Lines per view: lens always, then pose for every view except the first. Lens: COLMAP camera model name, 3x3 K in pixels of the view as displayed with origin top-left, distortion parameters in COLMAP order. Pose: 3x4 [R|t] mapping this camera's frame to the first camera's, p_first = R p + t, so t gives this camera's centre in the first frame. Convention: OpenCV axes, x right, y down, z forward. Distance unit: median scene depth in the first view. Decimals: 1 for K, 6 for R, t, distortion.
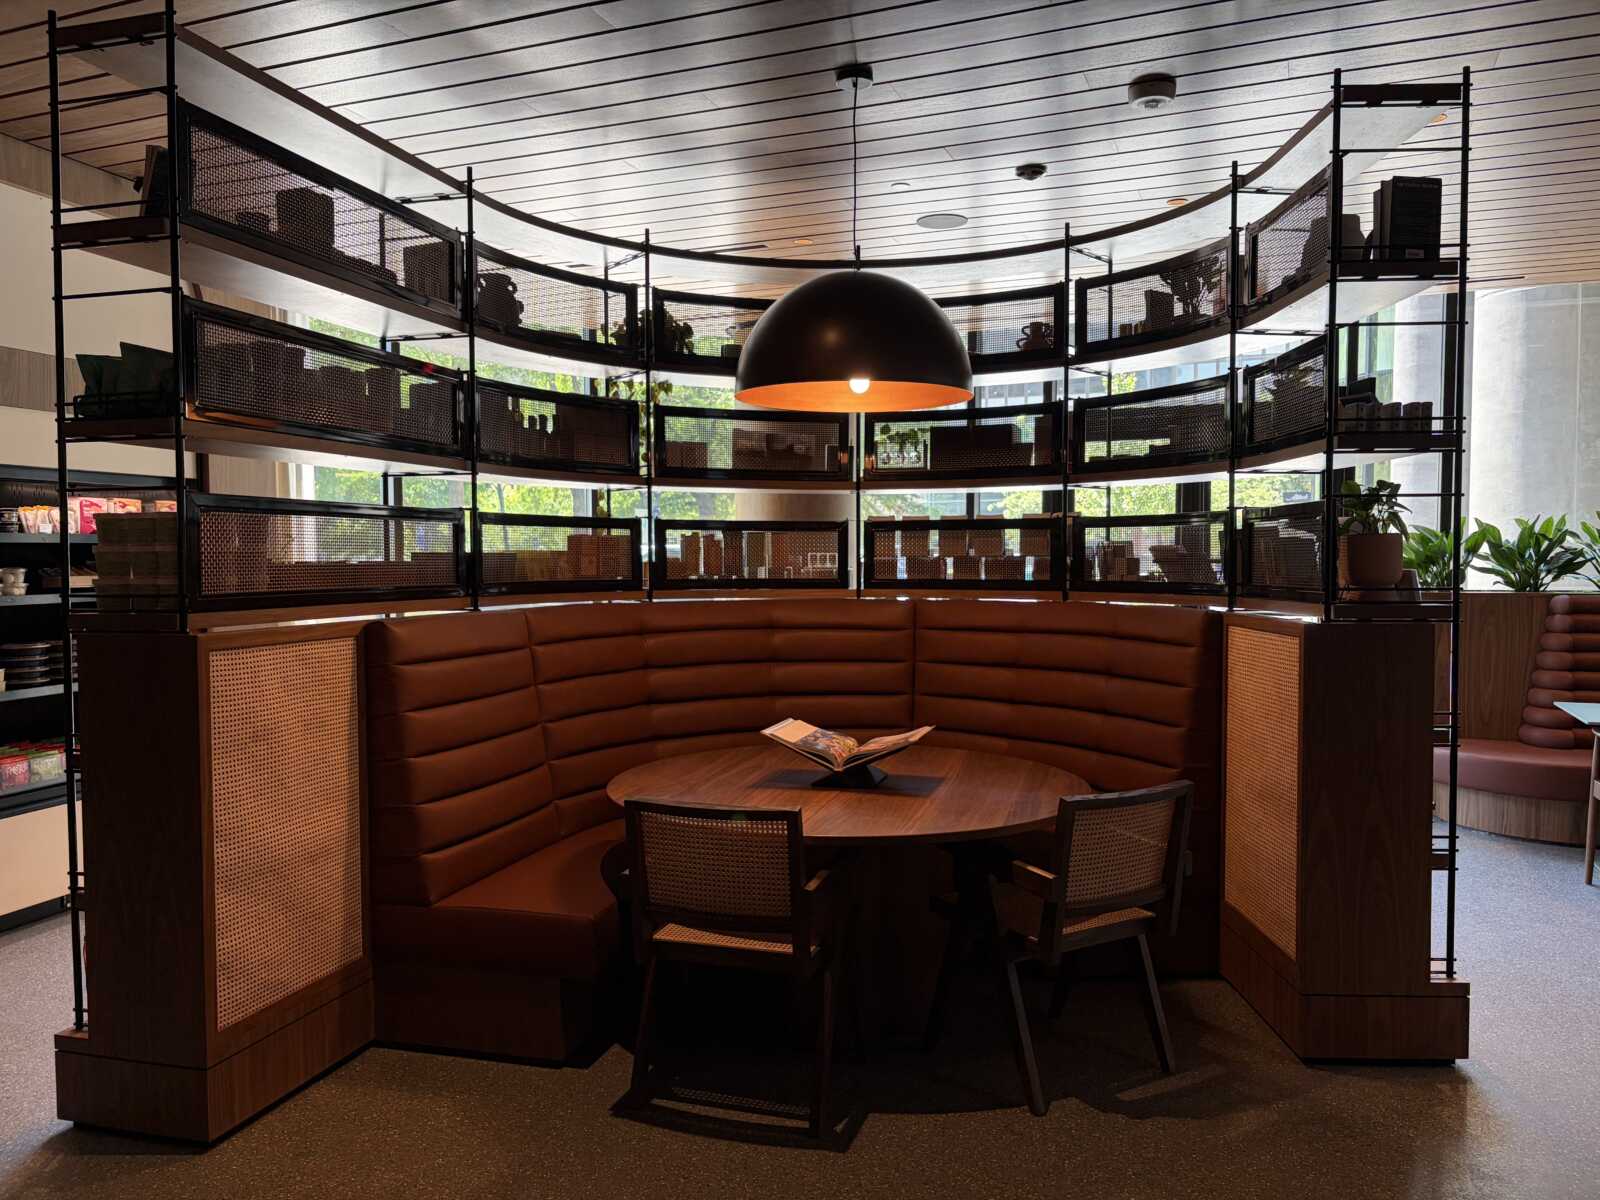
lens RADIAL K [[1187.5, 0, 800.0], [0, 1187.5, 600.0], [0, 0, 1]] dist [0.064440, -0.072227]
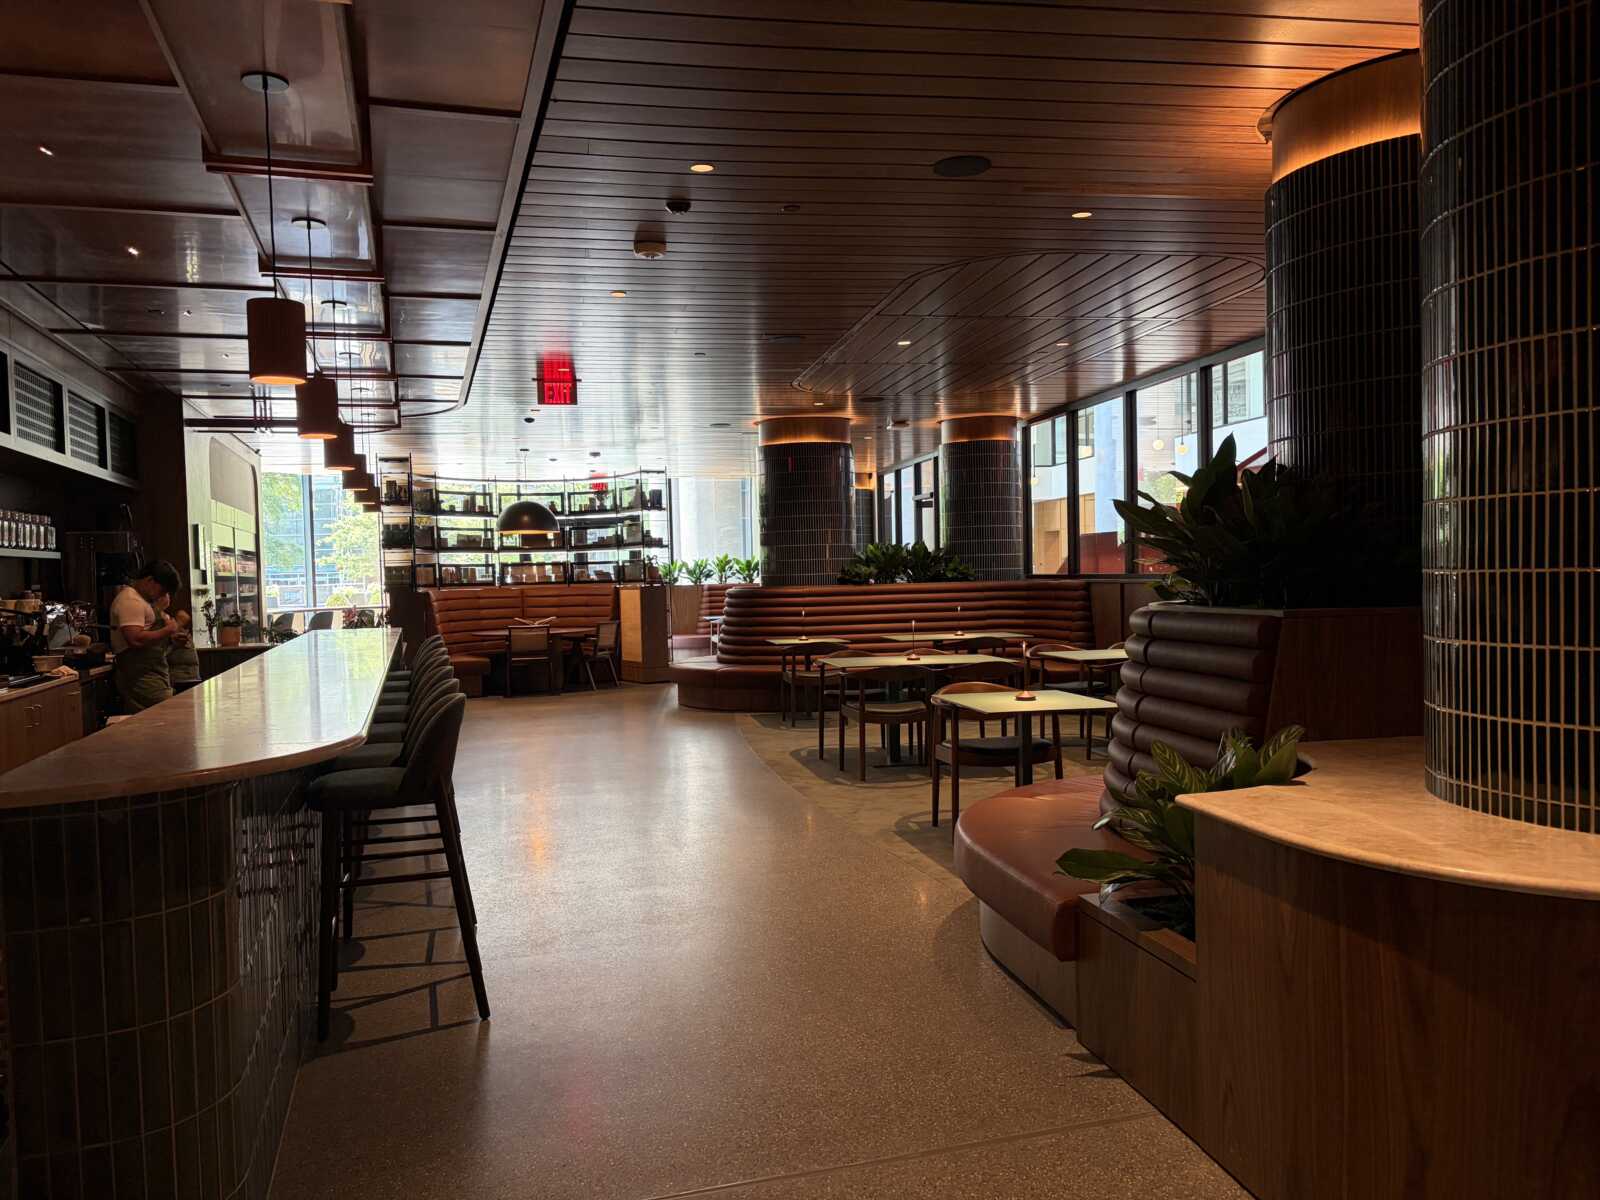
lens RADIAL K [[1187.5, 0, 800.0], [0, 1187.5, 600.0], [0, 0, 1]] dist [0.064440, -0.072227]
pose [[0.836459, -0.031475, 0.547125, -0.974339], [0.047472, 0.998758, -0.015120, 0.109086], [-0.545970, 0.038621, 0.836914, -1.965404]]
